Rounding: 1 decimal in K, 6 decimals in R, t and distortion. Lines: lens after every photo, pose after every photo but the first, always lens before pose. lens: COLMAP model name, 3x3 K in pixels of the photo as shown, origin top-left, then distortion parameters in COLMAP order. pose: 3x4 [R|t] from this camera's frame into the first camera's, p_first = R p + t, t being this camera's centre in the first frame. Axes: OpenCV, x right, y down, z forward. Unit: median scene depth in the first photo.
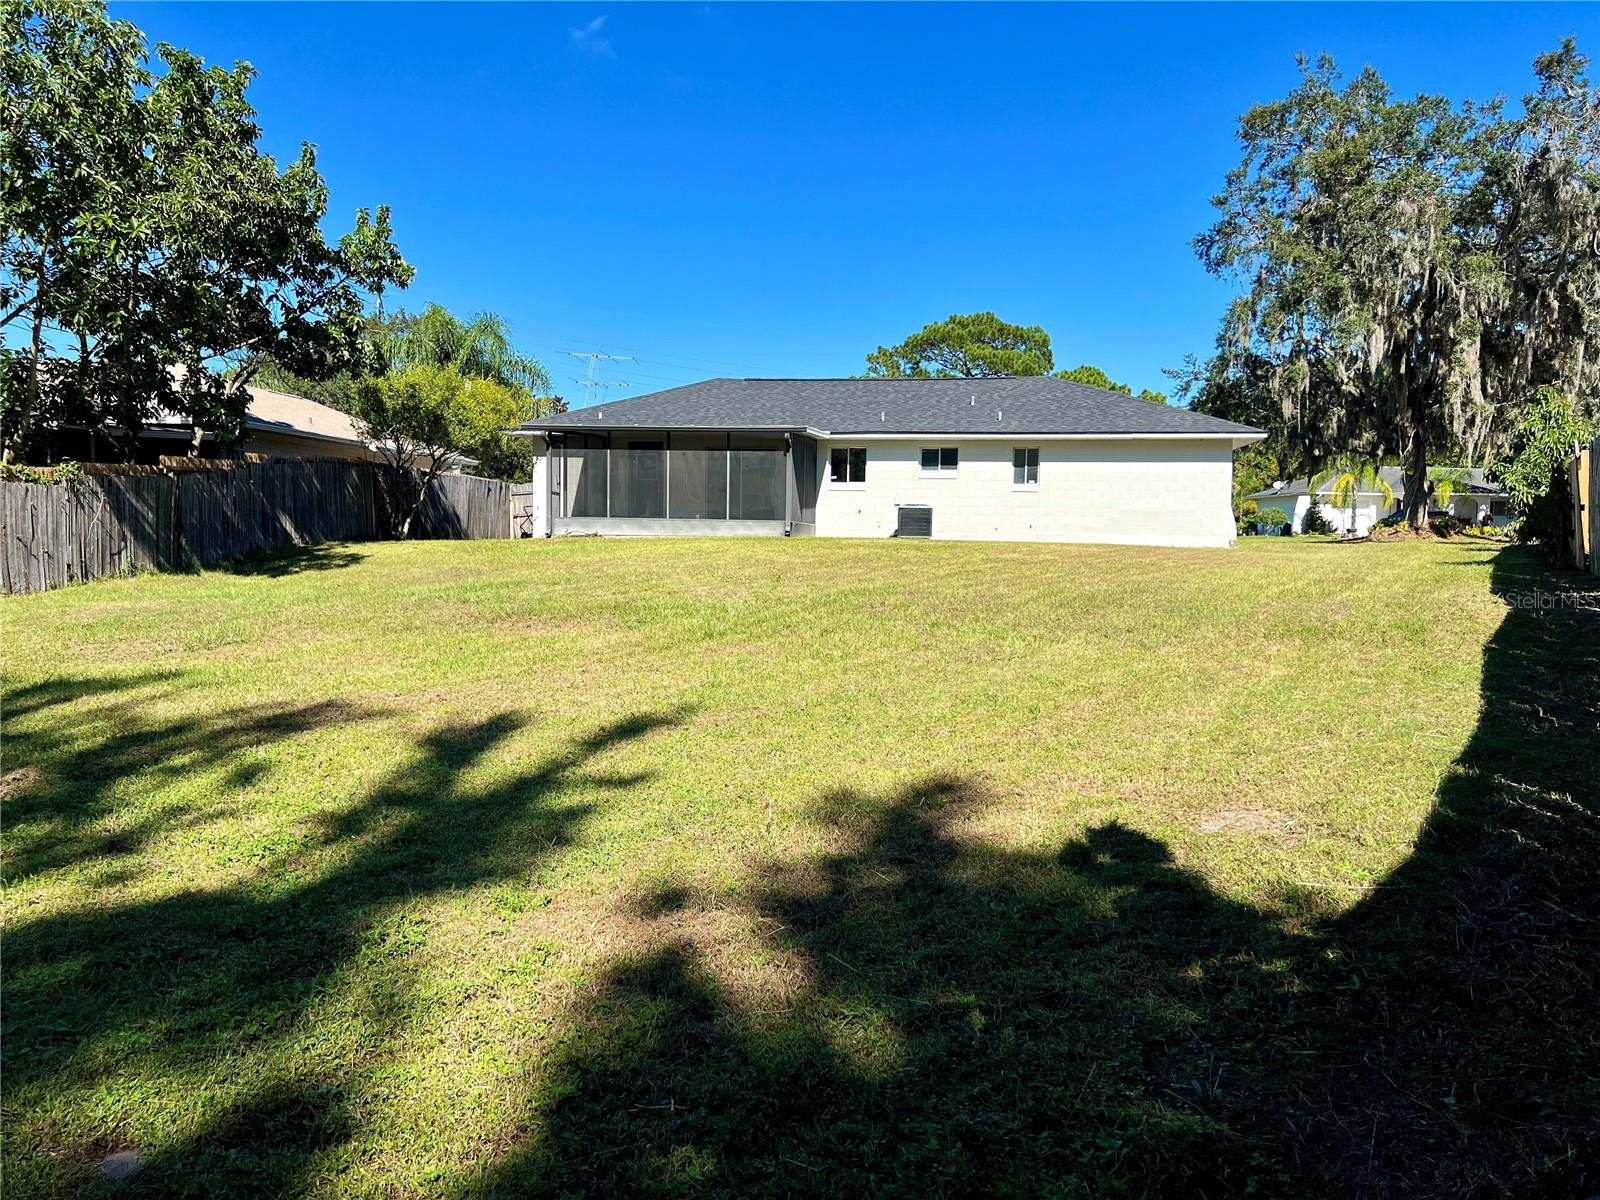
lens RADIAL K [[1199.6, 0, 794.0], [0, 1199.6, 600.1], [0, 0, 1]] dist [0.058058, -0.070004]
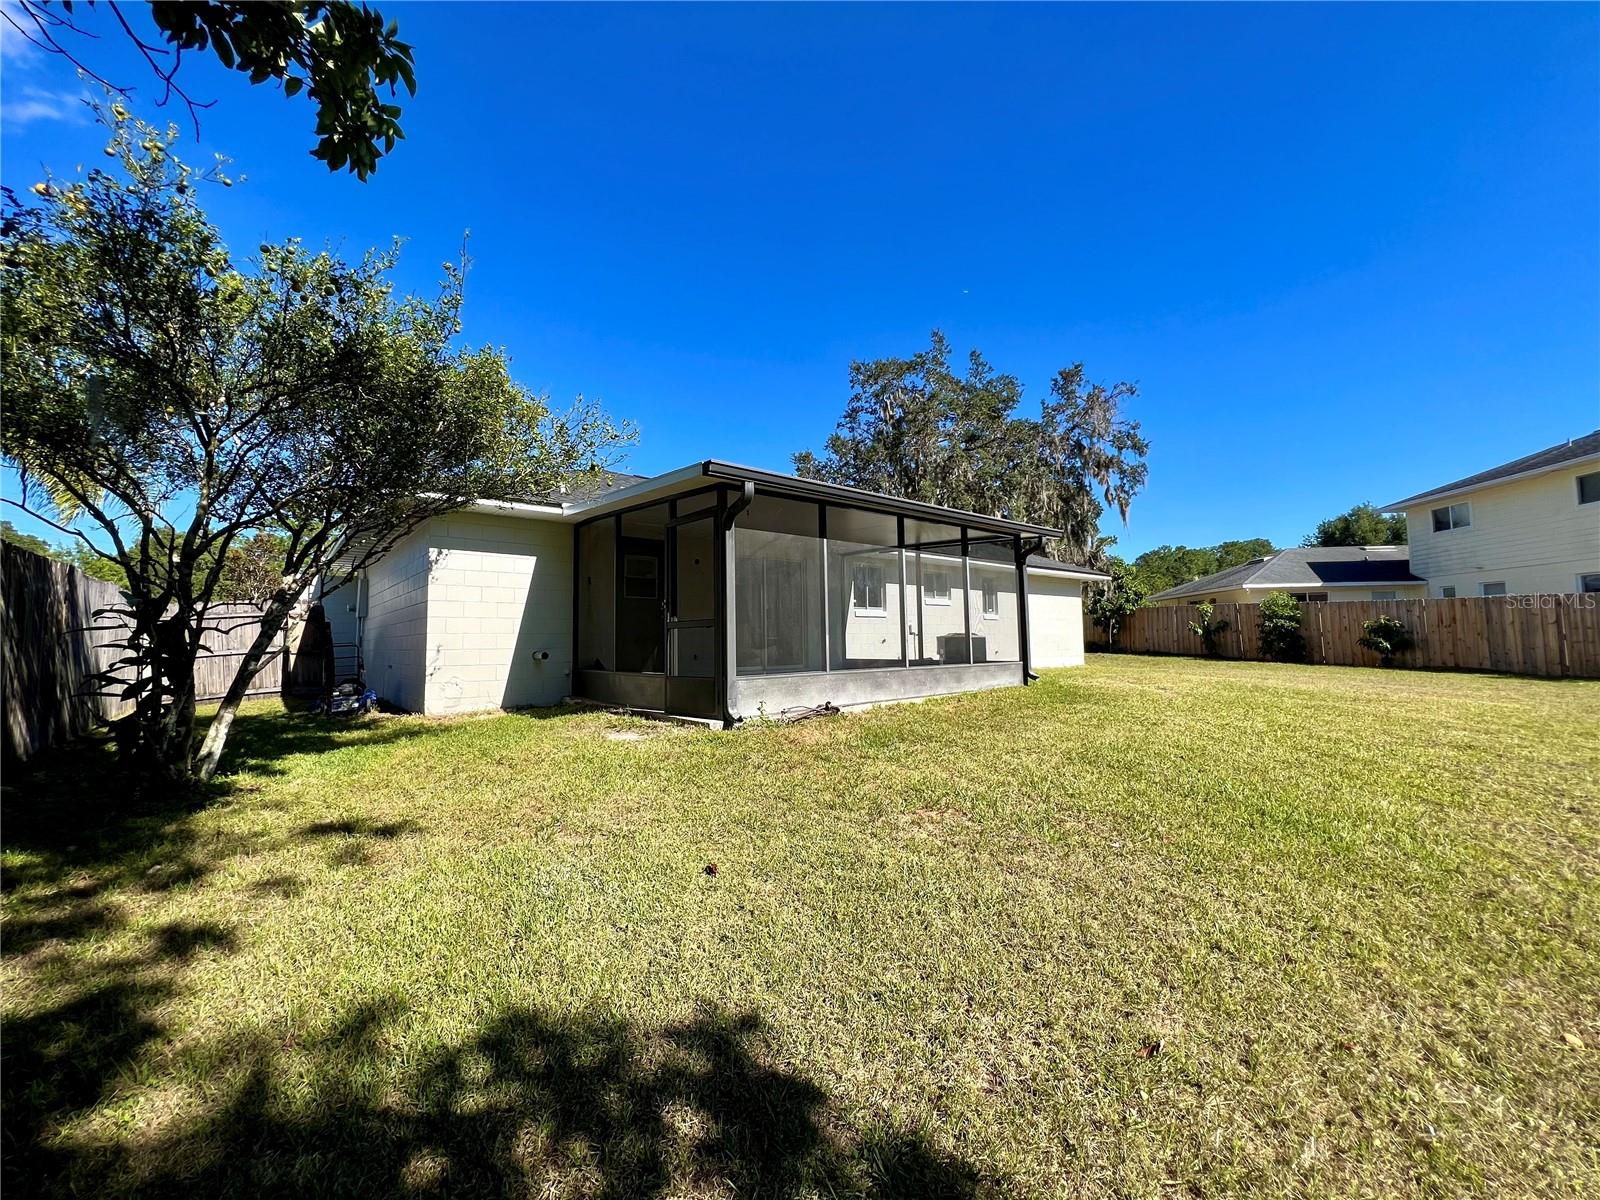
lens RADIAL K [[639.2, 0, 804.9], [0, 639.2, 595.5], [0, 0, 1]] dist [-0.005128, 0.000576]
pose [[0.682381, 0.026657, 0.730511, -0.716868], [0.059985, 0.993923, -0.092302, -0.154101], [-0.728532, 0.106805, 0.676635, 1.642858]]
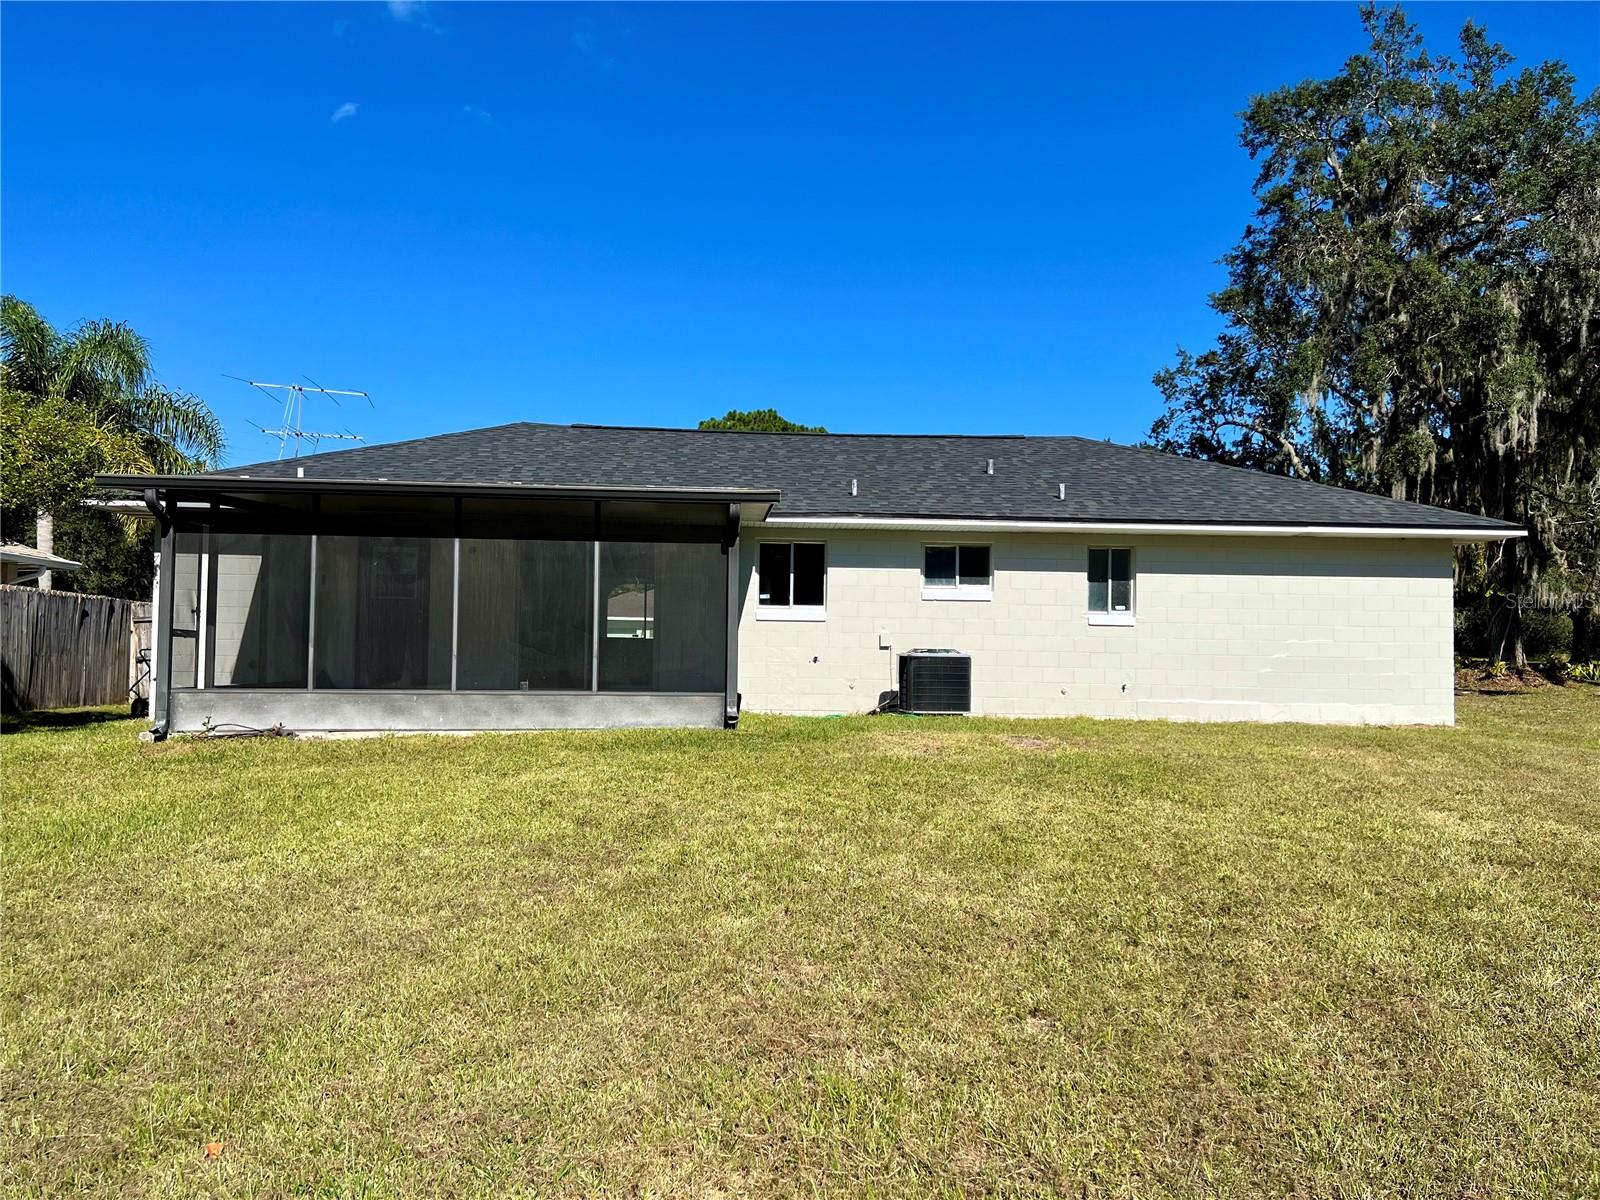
lens RADIAL K [[1199.6, 0, 792.6], [0, 1199.6, 611.8], [0, 0, 1]] dist [0.058058, -0.070004]
pose [[0.976278, 0.002849, 0.216500, -0.160393], [0.014747, 0.996717, -0.079612, -0.120102], [-0.216016, 0.080917, 0.973031, 1.082296]]
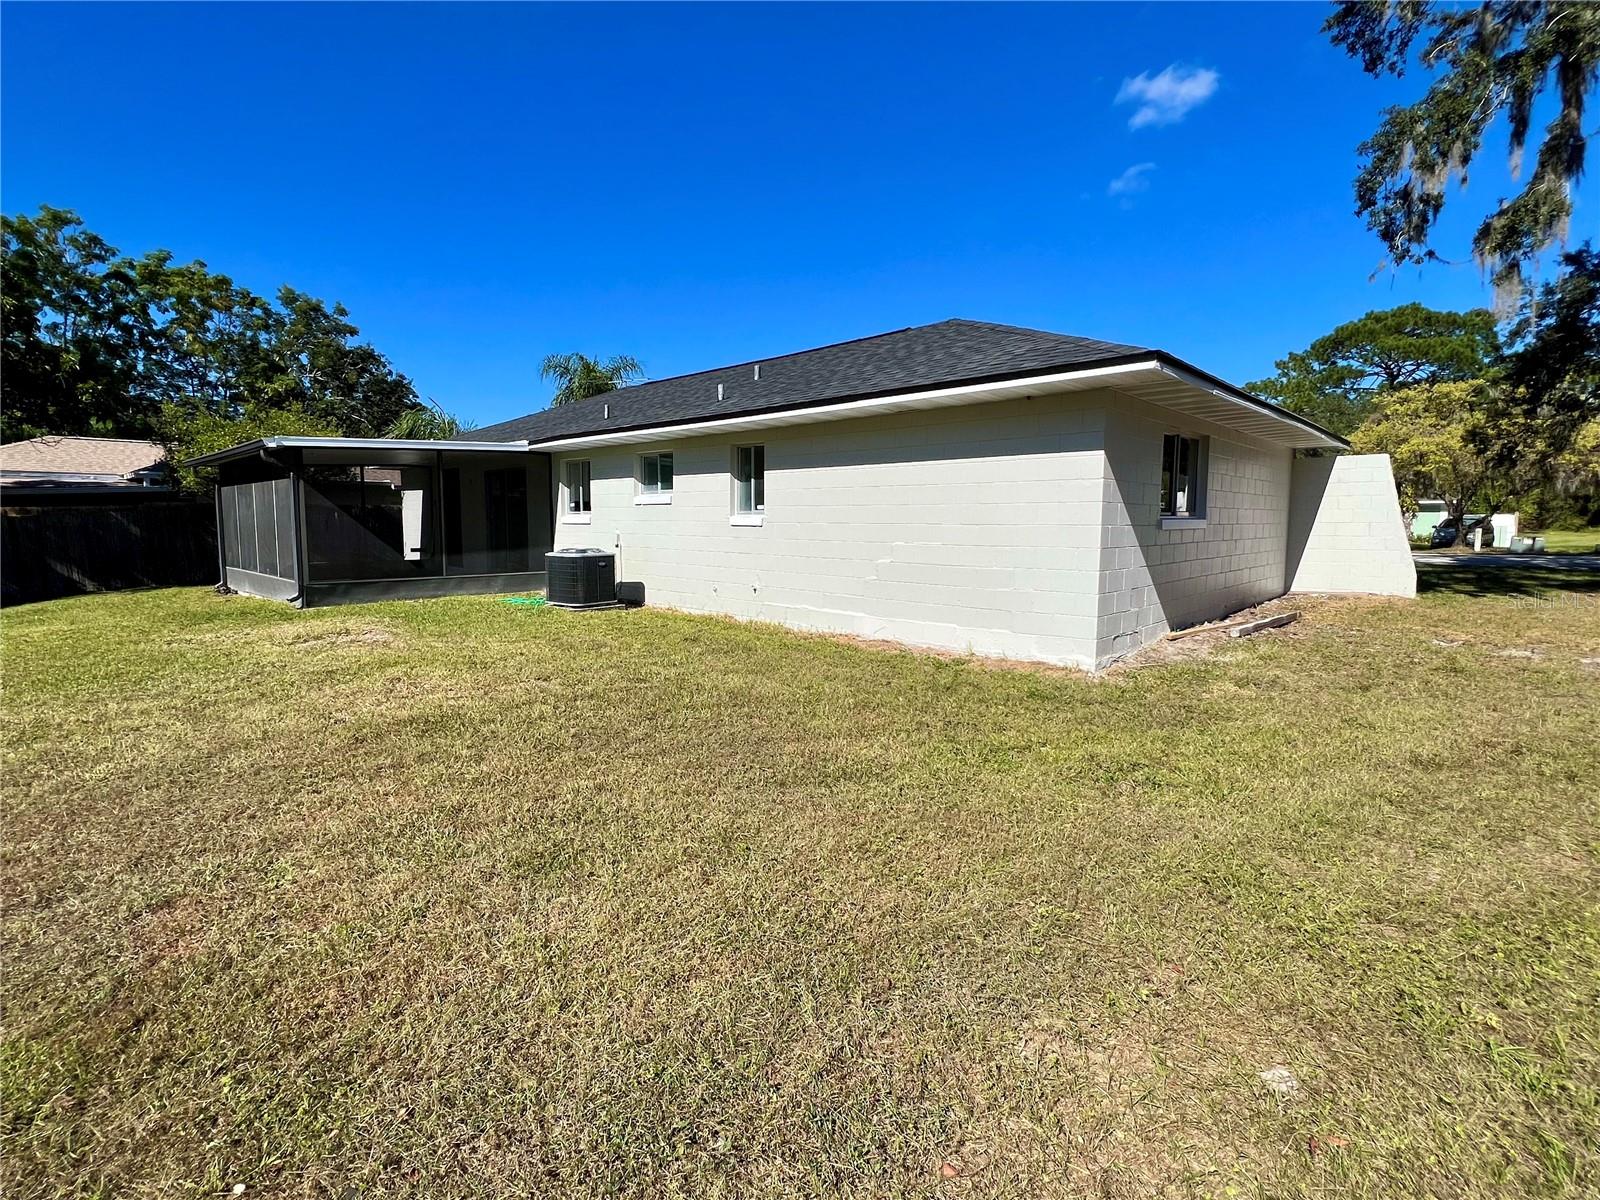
lens RADIAL K [[756.1, 0, 801.0], [0, 756.1, 596.4], [0, 0, 1]] dist [-0.001935, -0.000080]
pose [[0.825625, 0.042916, -0.562584, 0.901470], [-0.016361, 0.998505, 0.052158, -0.169591], [0.563981, -0.033858, 0.825093, 1.615437]]
